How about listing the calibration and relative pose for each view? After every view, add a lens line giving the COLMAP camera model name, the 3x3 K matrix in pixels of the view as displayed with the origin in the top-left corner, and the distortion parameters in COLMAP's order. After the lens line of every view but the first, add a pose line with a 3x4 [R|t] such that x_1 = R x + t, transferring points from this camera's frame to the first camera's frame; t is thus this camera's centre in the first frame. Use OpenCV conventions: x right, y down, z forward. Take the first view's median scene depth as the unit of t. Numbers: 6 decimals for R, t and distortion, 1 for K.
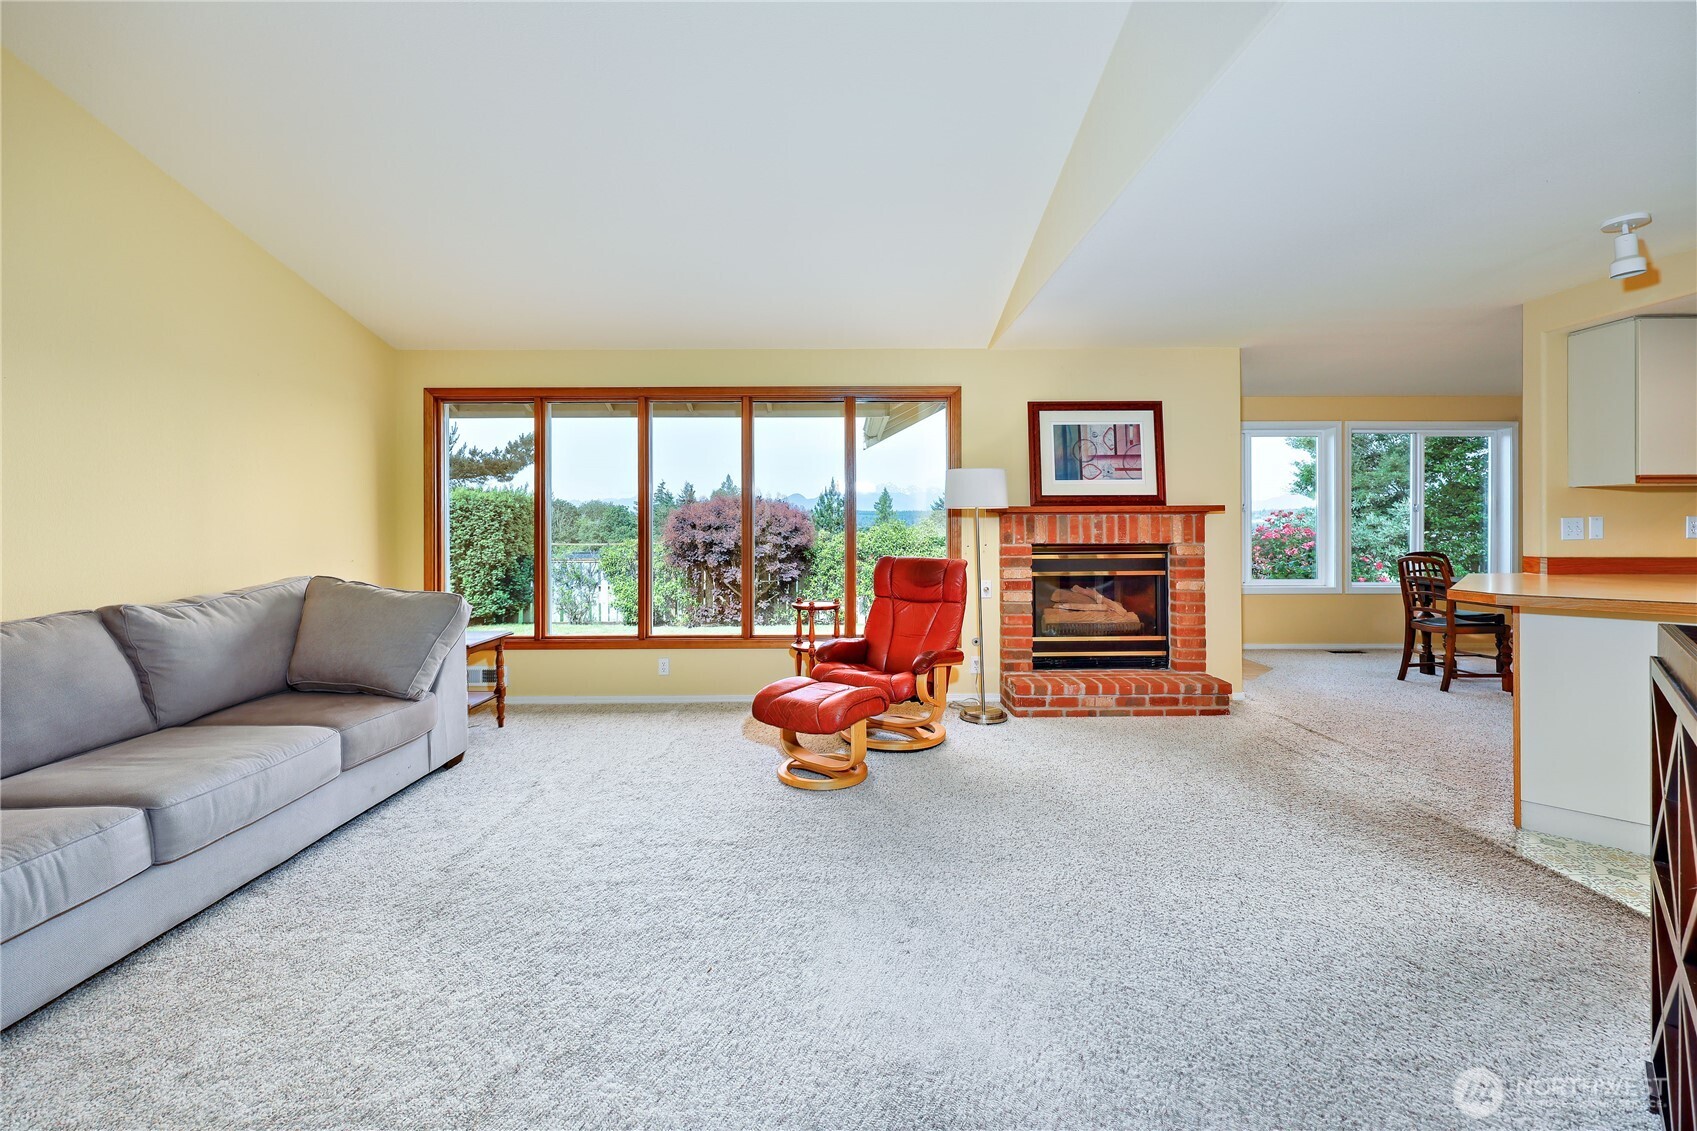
lens RADIAL K [[681.9, 0, 856.0], [0, 681.9, 524.2], [0, 0, 1]] dist [-0.000226, 0.000043]
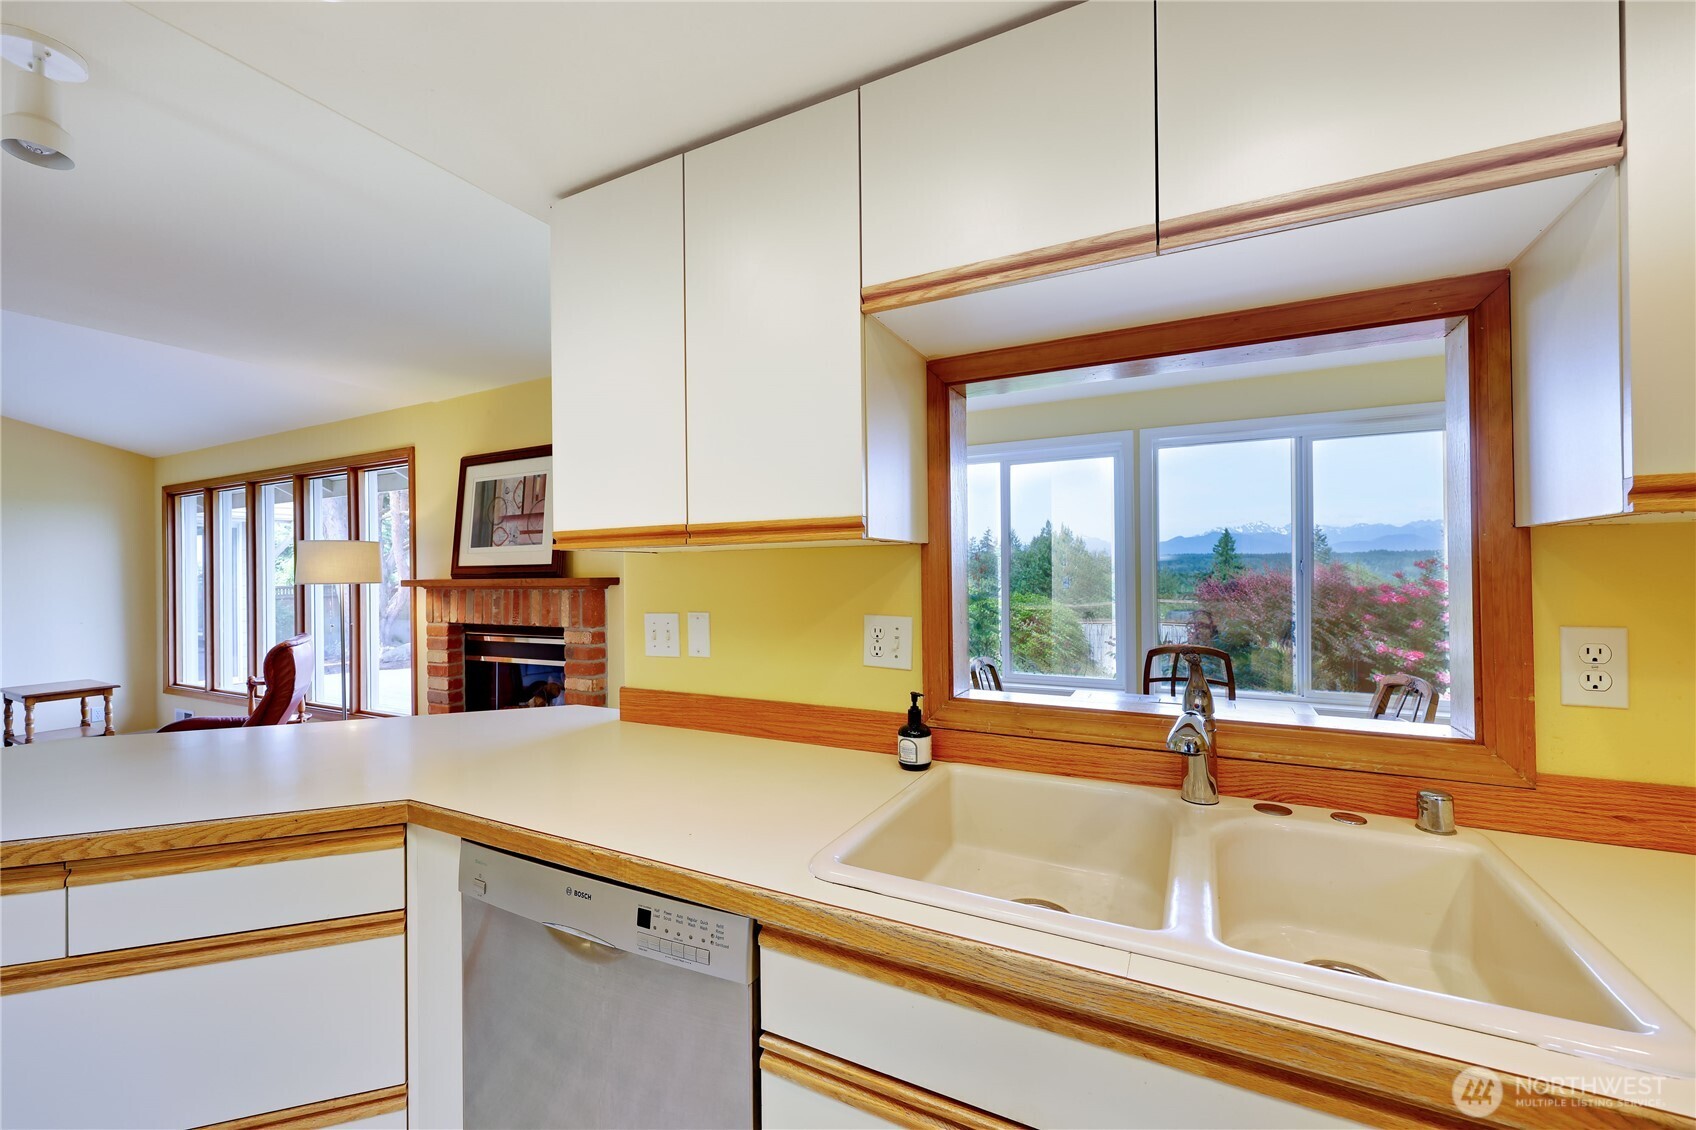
lens RADIAL K [[681.5, 0, 849.4], [0, 681.5, 570.6], [0, 0, 1]] dist [-0.000226, 0.000043]
pose [[0.887993, -0.008678, -0.459775, 1.093914], [0.008513, 0.999961, -0.002434, -0.030776], [0.459778, -0.001753, 0.888032, 0.469342]]
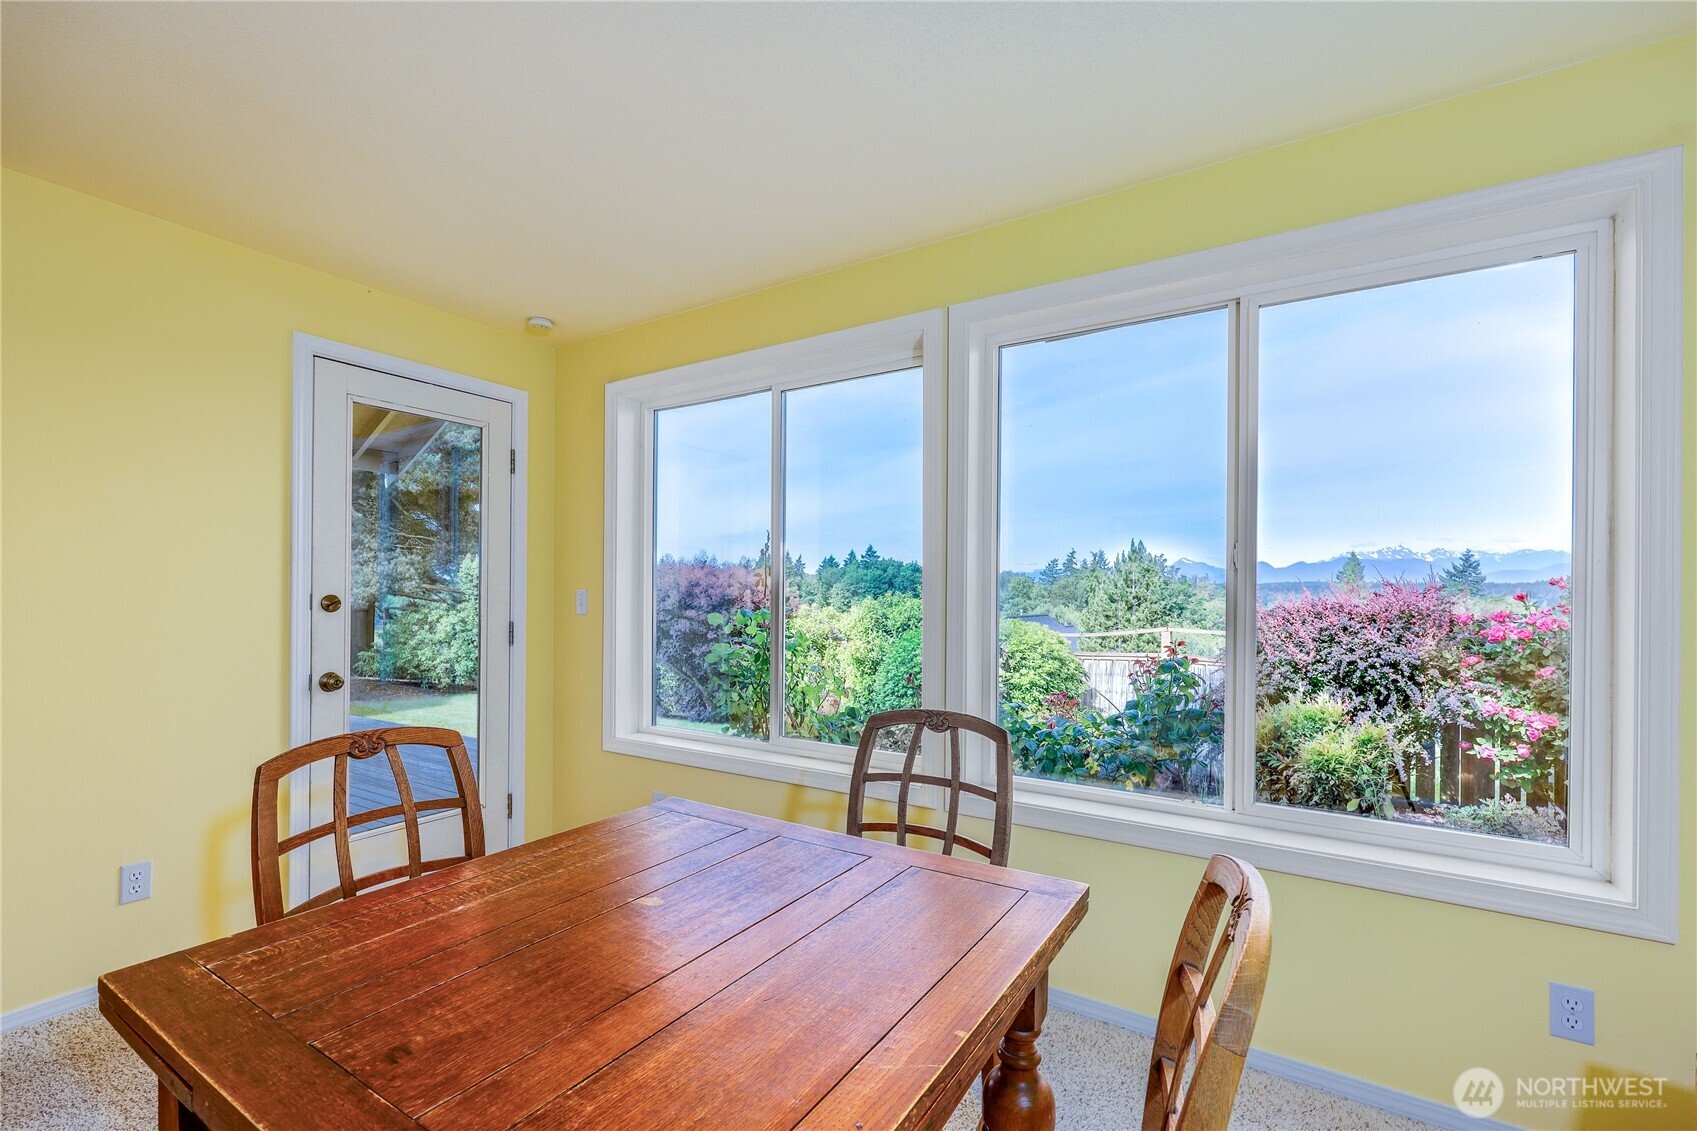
lens RADIAL K [[735.5, 0, 848.2], [0, 735.5, 595.3], [0, 0, 1]] dist [-0.002080, -0.000280]
pose [[0.835942, 0.003671, -0.548806, 1.254956], [-0.006331, 0.999976, -0.002955, -0.006546], [0.548782, 0.005945, 0.835945, 0.952507]]
